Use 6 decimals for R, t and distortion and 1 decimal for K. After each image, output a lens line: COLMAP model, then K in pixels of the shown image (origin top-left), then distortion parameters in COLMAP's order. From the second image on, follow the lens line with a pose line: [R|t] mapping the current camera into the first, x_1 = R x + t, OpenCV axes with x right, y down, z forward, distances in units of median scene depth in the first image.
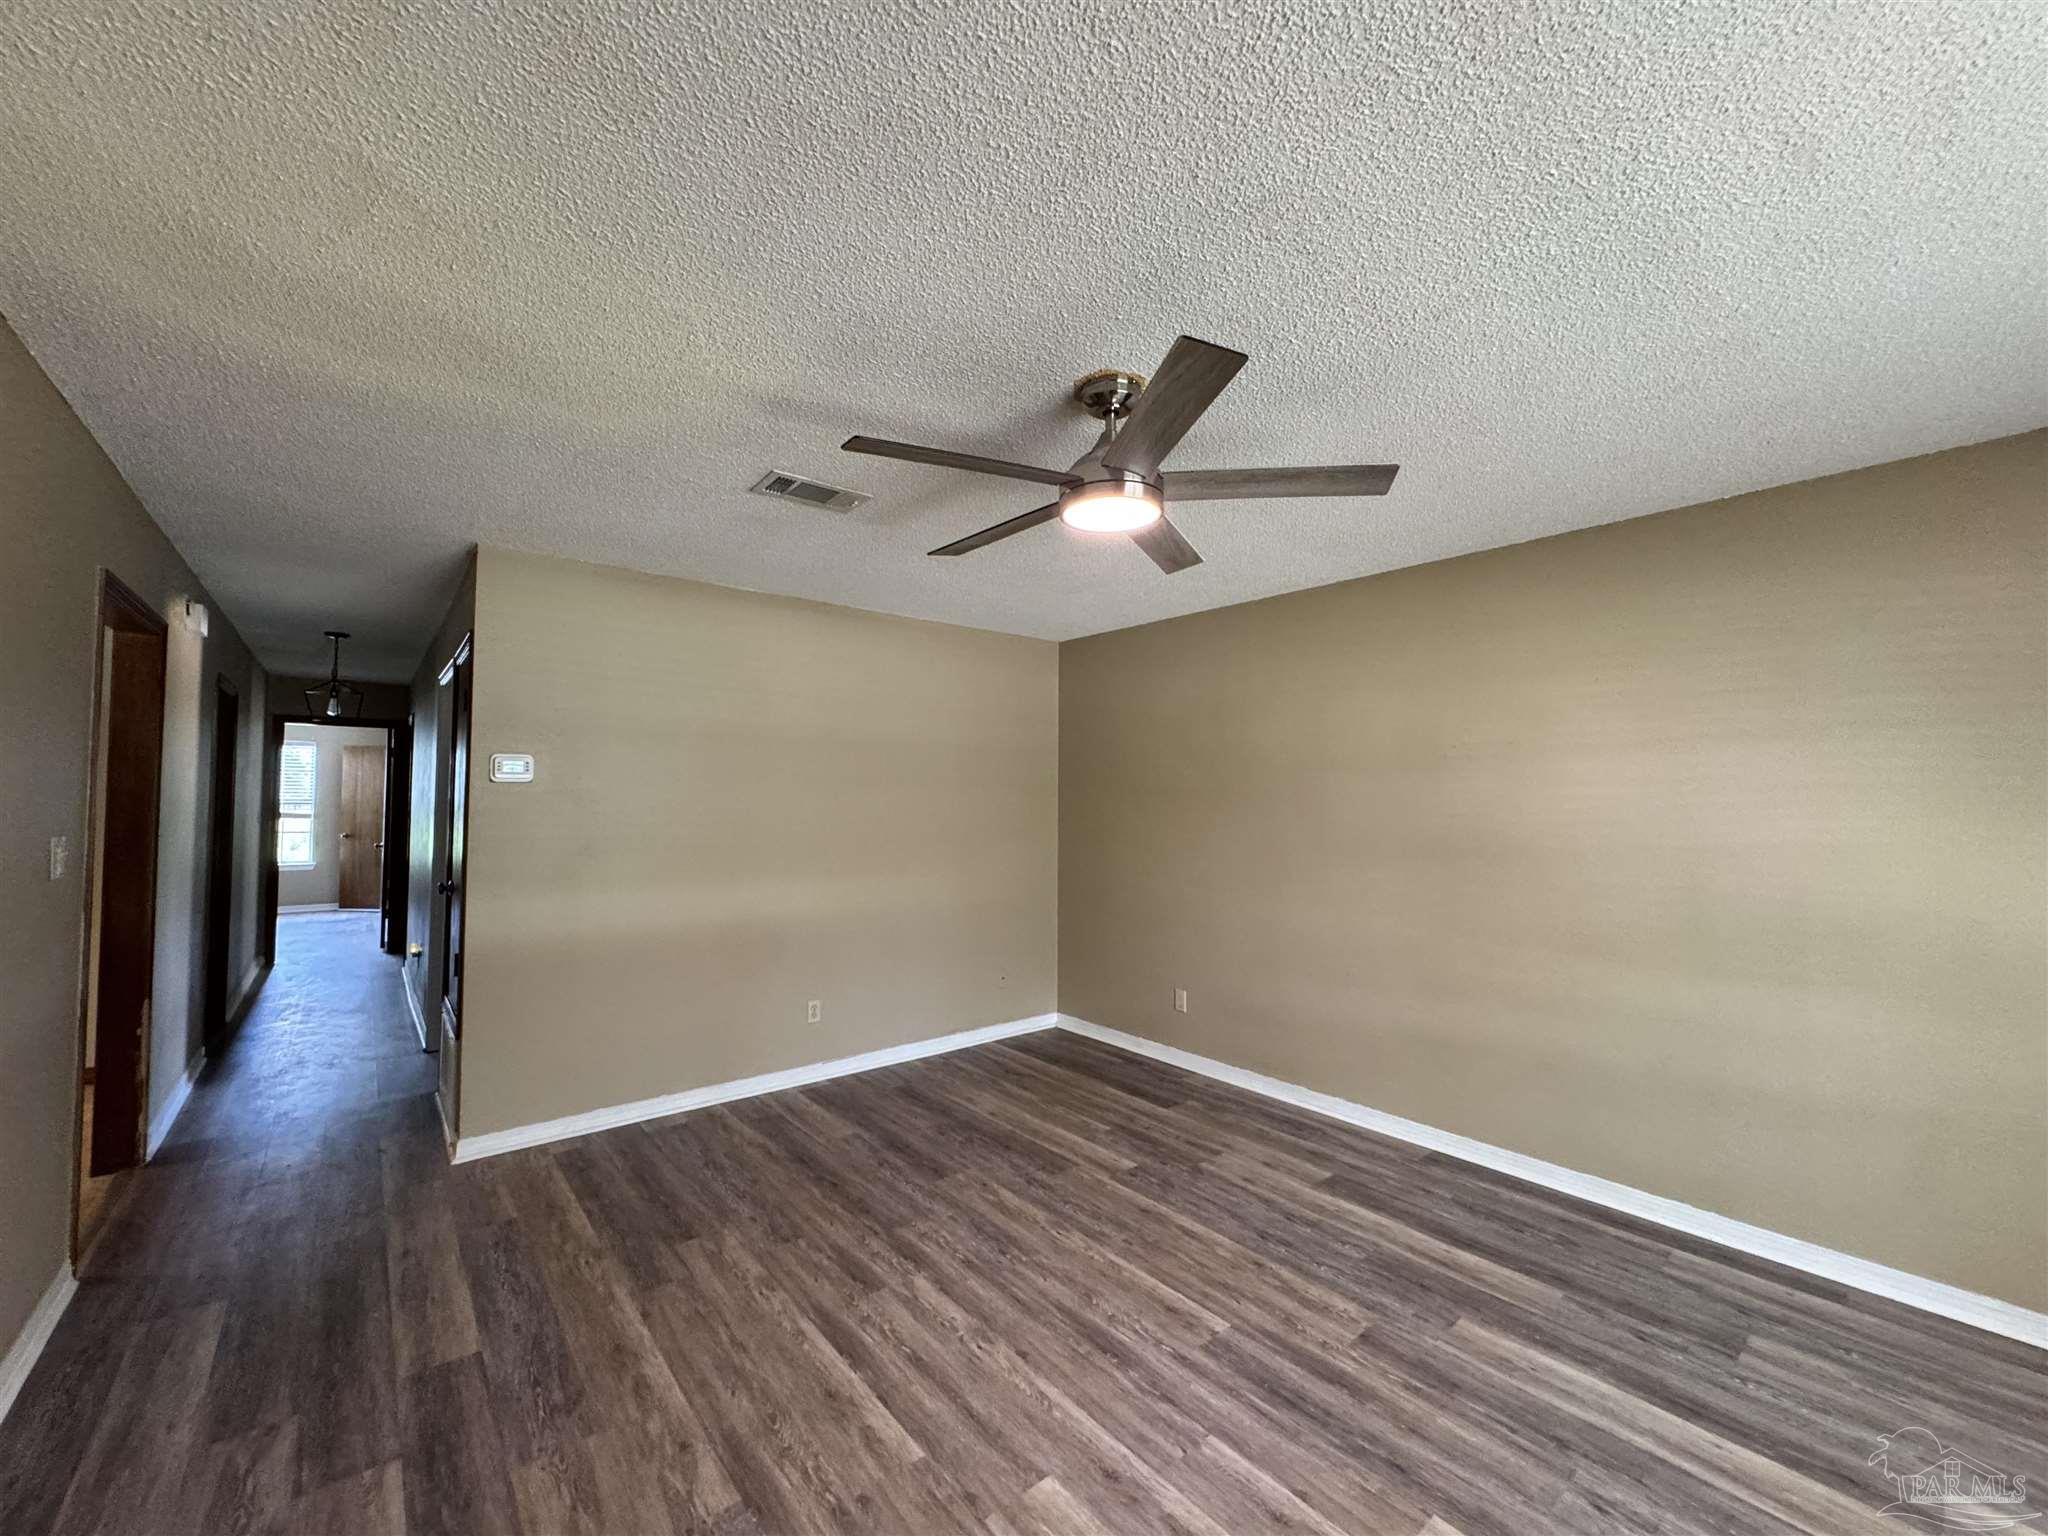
lens RADIAL K [[824.9, 0, 1024.0], [0, 824.9, 768.0], [0, 0, 1]] dist [-0.001373, 0.000223]
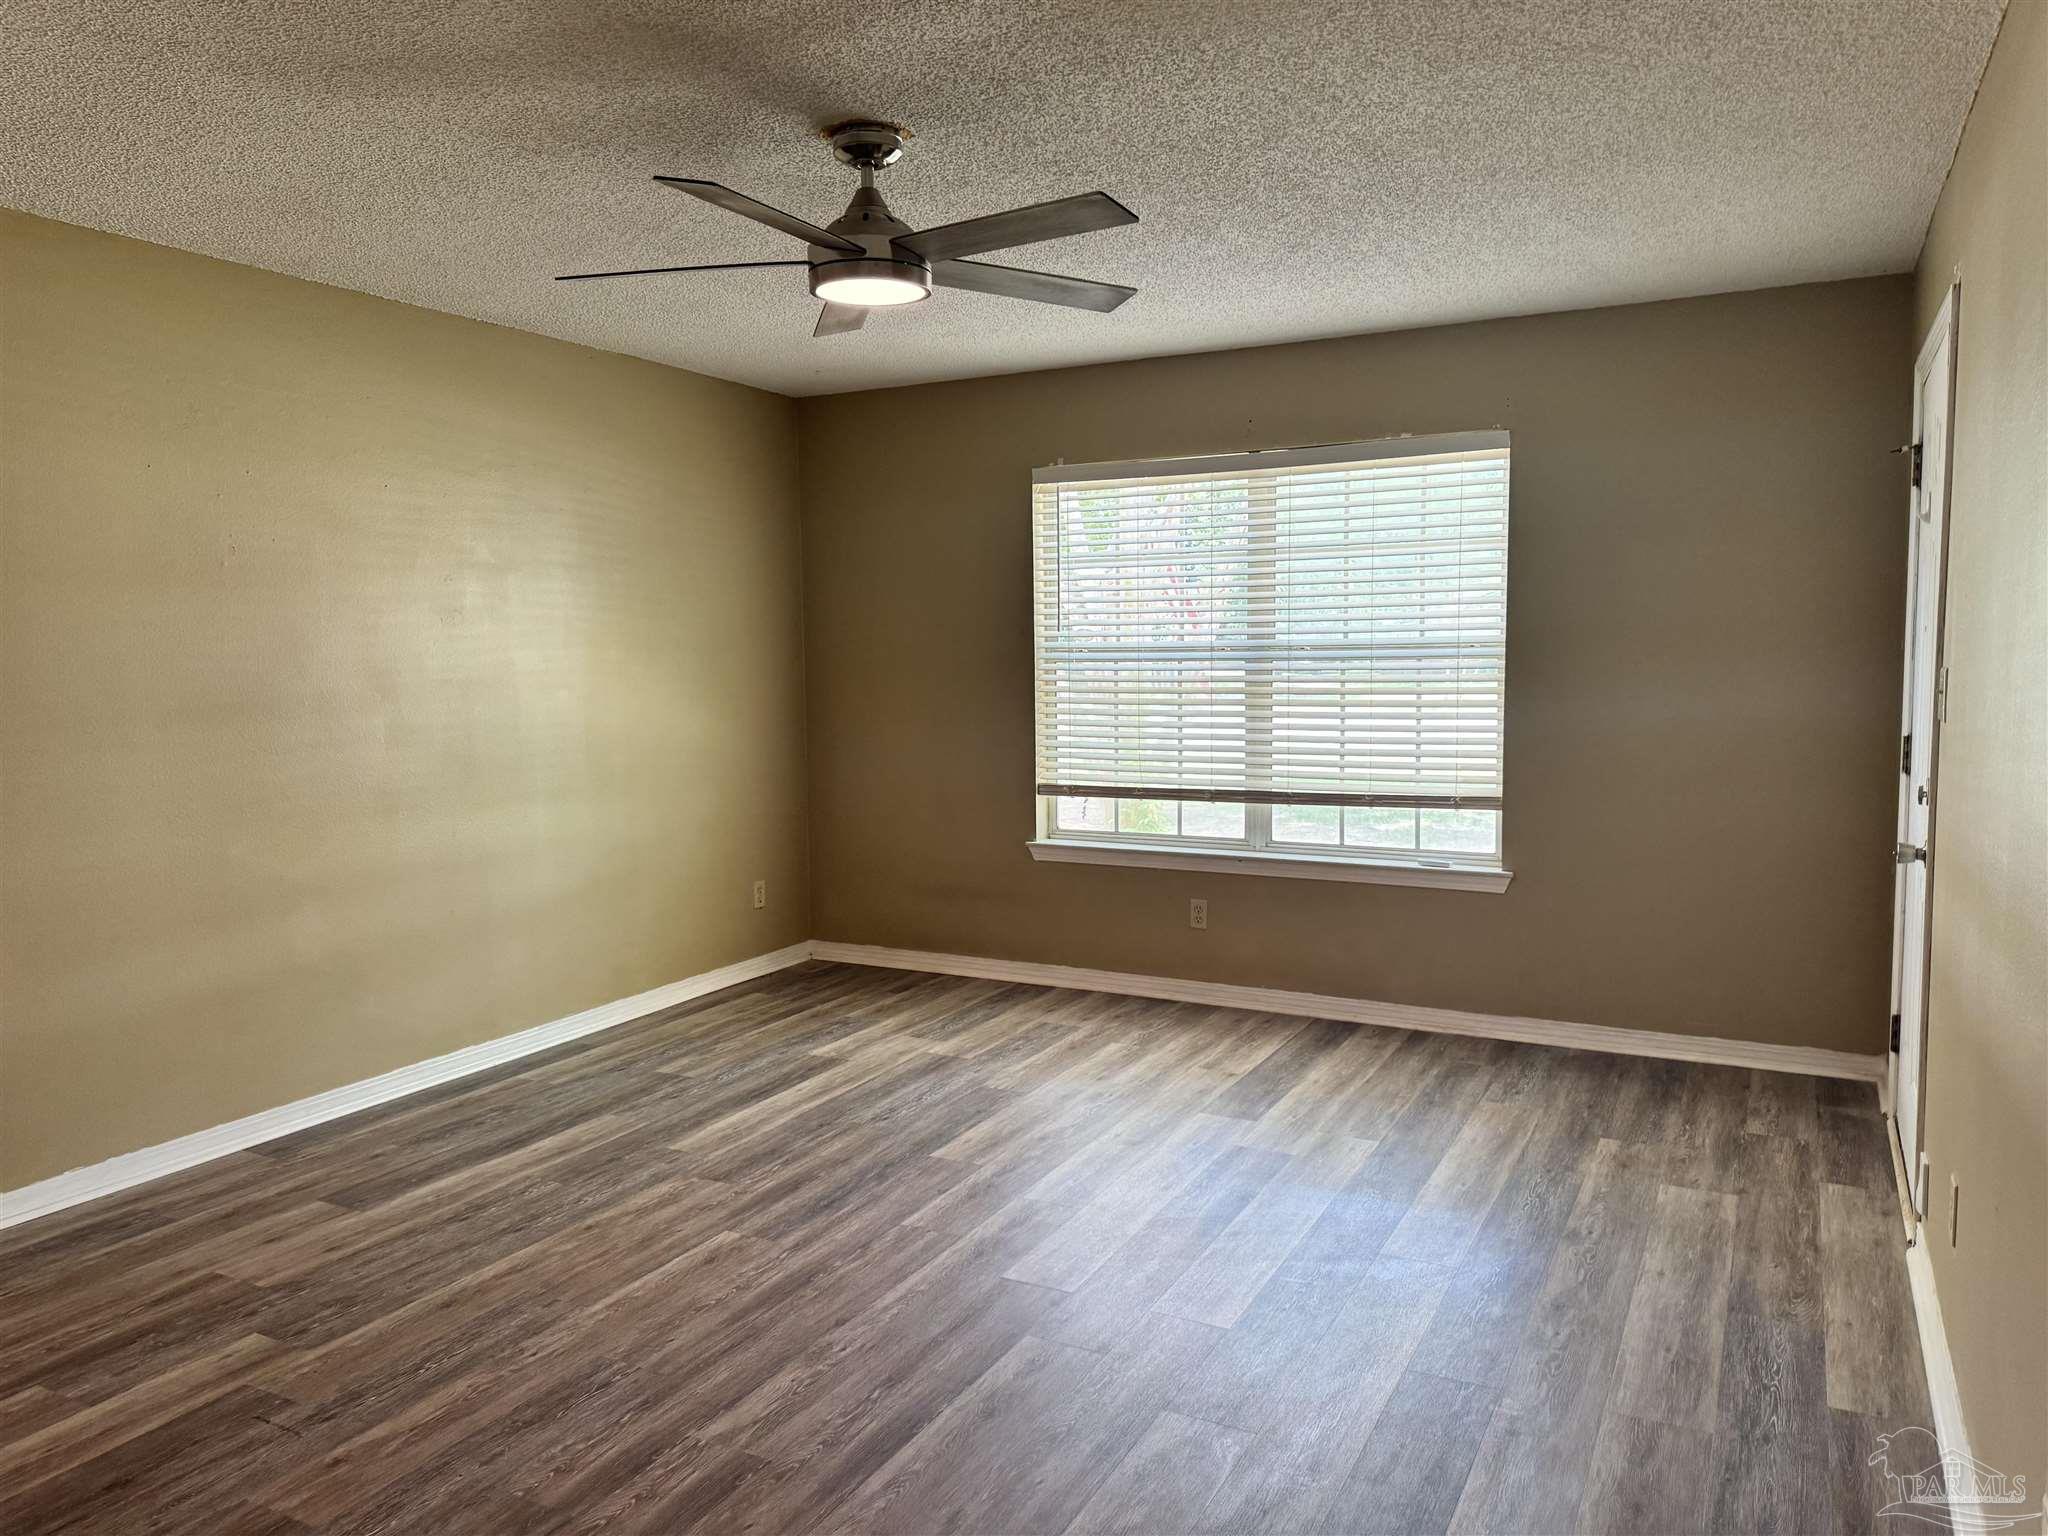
lens RADIAL K [[1431.6, 0, 1024.0], [0, 1431.6, 768.0], [0, 0, 1]] dist [0.061424, -0.103115]
pose [[-0.389025, -0.082257, 0.917548, -1.120708], [-0.028143, 0.996602, 0.077412, 0.049062], [-0.920797, 0.004293, -0.390018, 1.174157]]
